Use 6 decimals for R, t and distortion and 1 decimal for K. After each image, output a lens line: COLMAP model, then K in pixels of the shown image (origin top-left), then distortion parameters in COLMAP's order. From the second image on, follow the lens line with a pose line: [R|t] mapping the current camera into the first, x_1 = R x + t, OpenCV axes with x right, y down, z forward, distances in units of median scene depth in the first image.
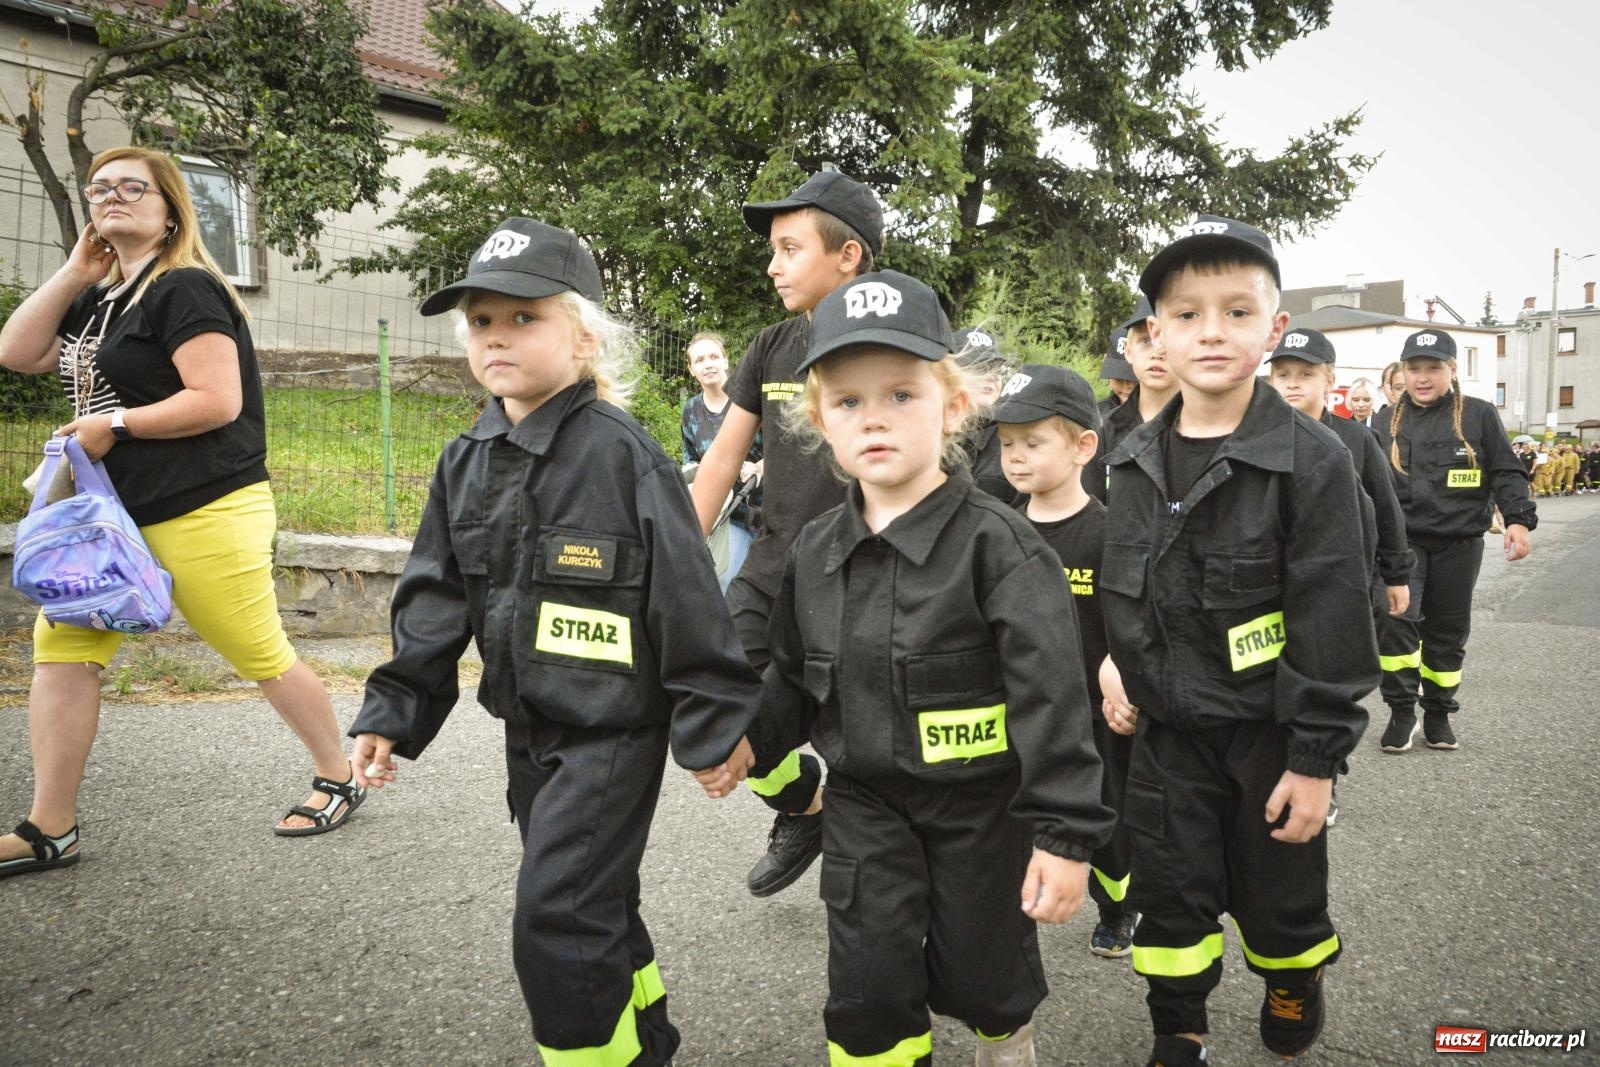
lens RADIAL K [[1092.2, 0, 799.6], [0, 1092.2, 533.6], [0, 0, 1]] dist [-0.115706, 0.077843]
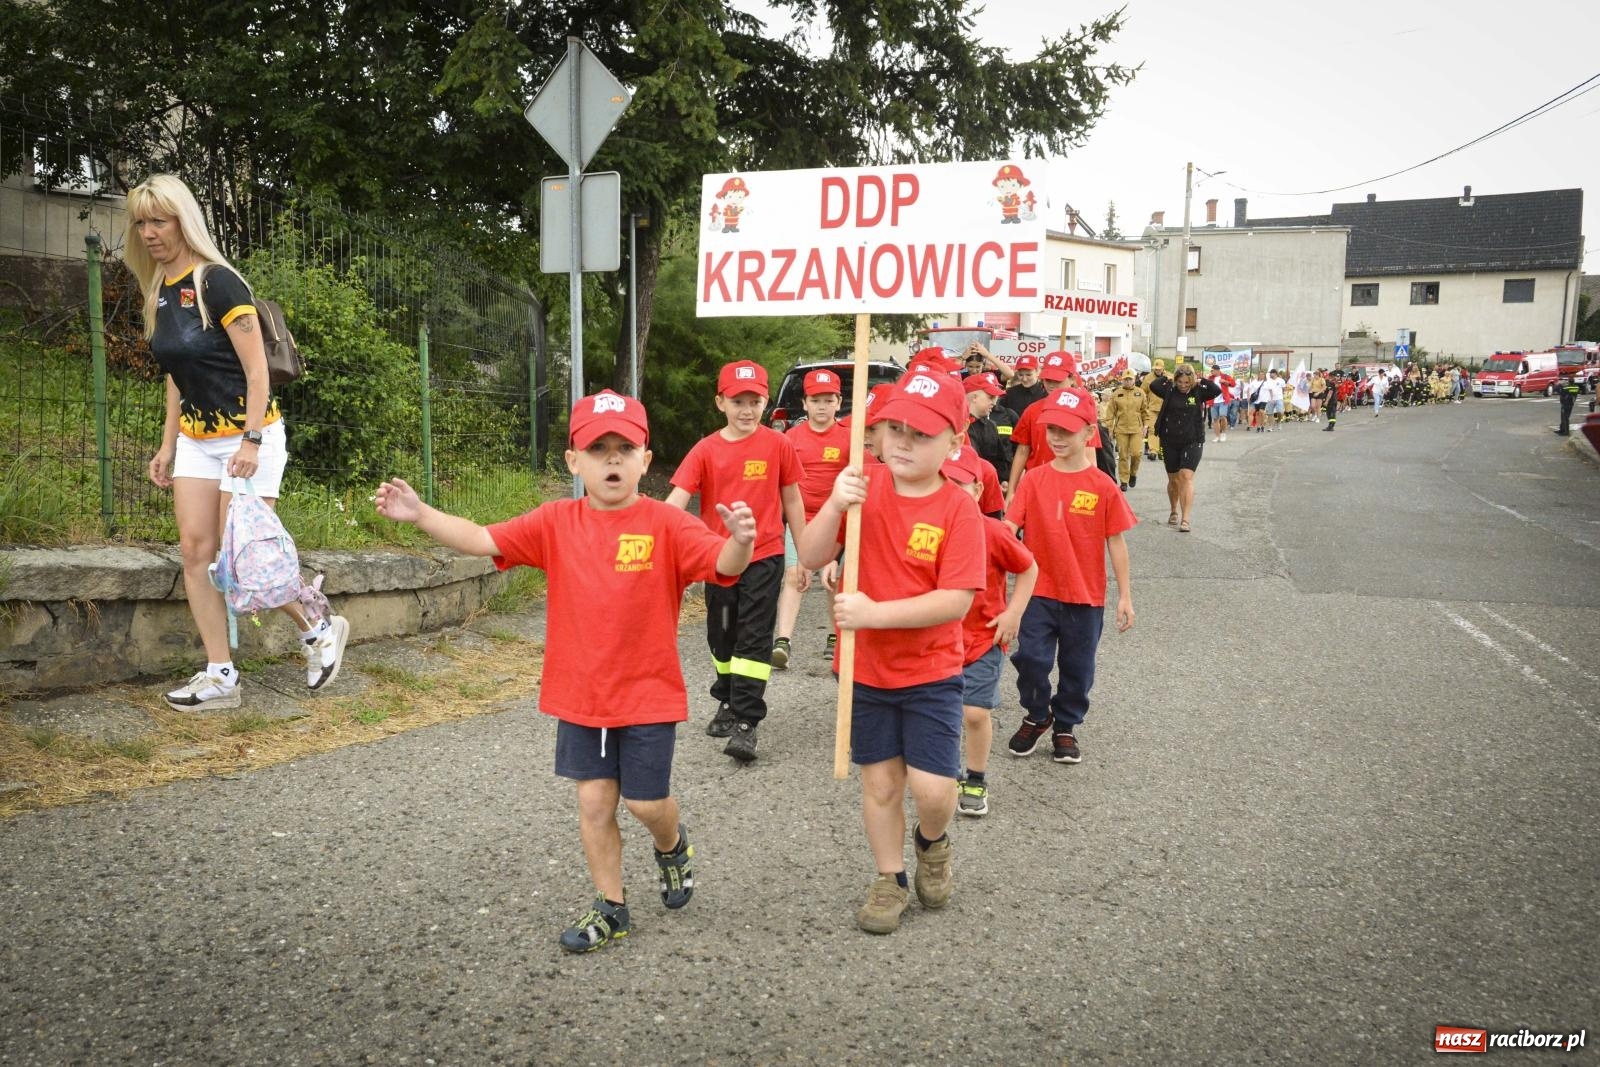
lens RADIAL K [[1272.9, 0, 664.7], [0, 1272.9, 553.3], [0, 0, 1]] dist [-0.116679, 0.076475]
pose [[0.967818, -0.021757, 0.250707, -0.112804], [0.002840, 0.997136, 0.075572, -0.025619], [-0.251633, -0.072428, 0.965109, 0.049756]]
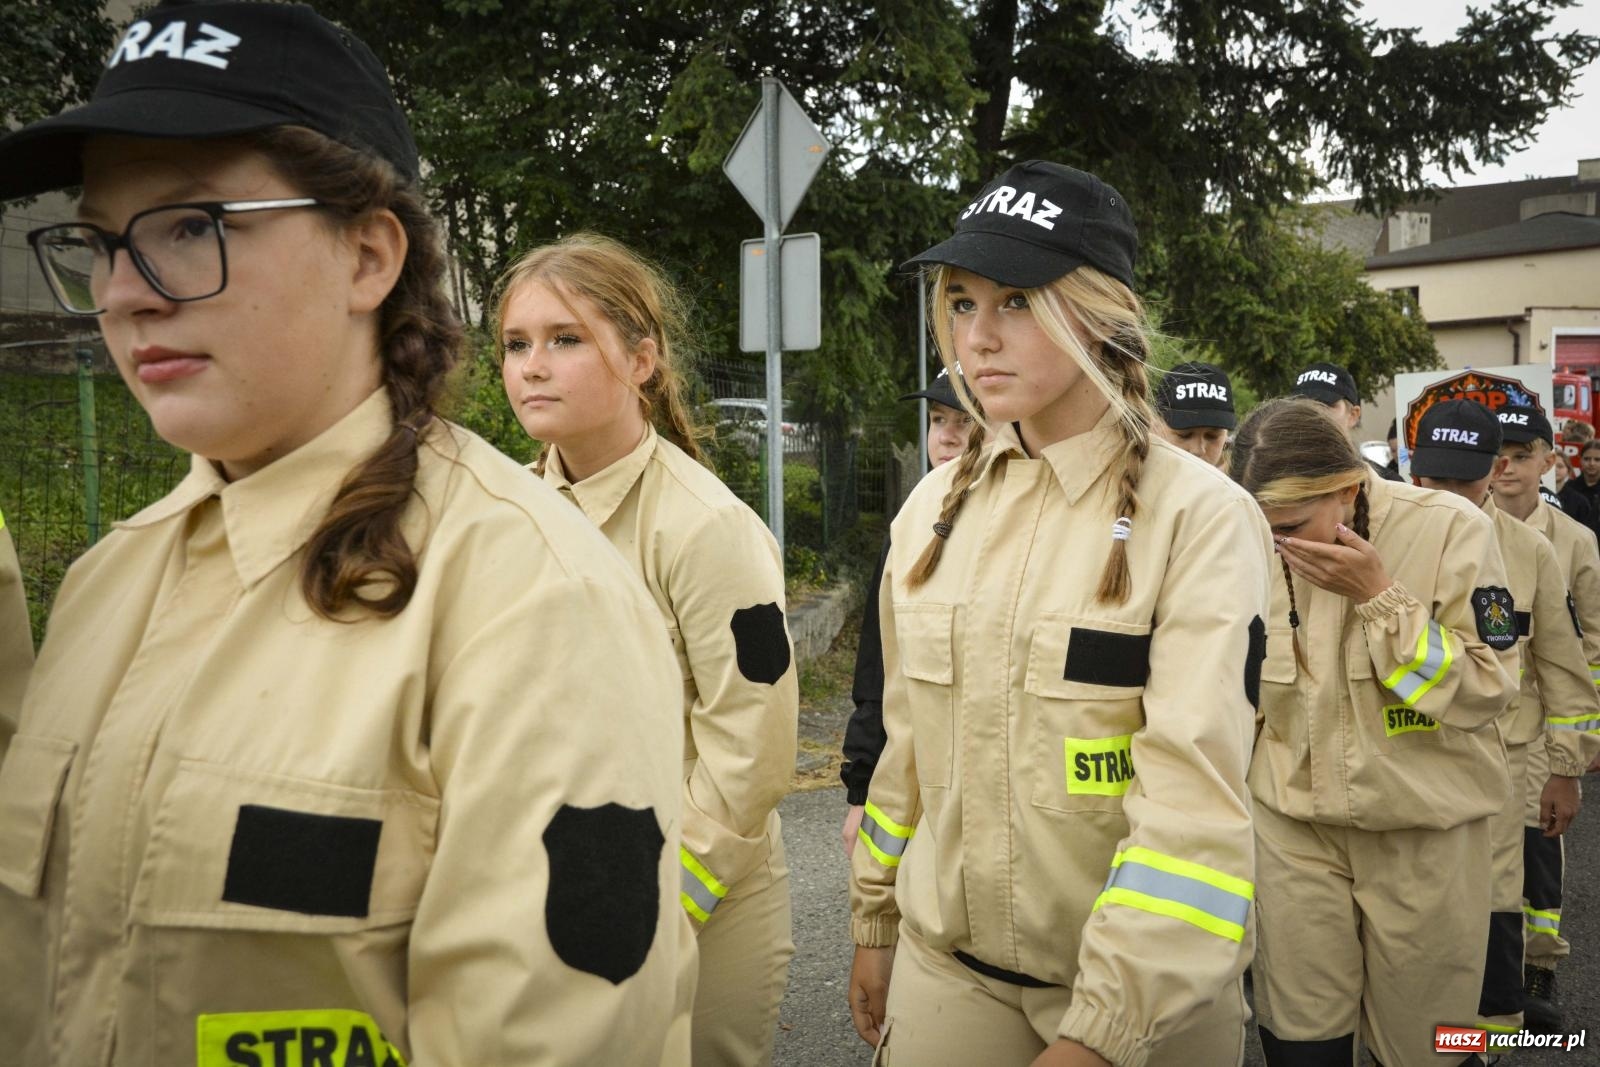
lens RADIAL K [[1581.2, 0, 800.9], [0, 1581.2, 538.6], [0, 0, 1]] dist [-0.035134, 0.191368]
pose [[0.999782, 0.003929, 0.020485, 0.019797], [-0.004026, 0.999981, 0.004711, -0.043015], [-0.020466, -0.004792, 0.999779, -0.001421]]
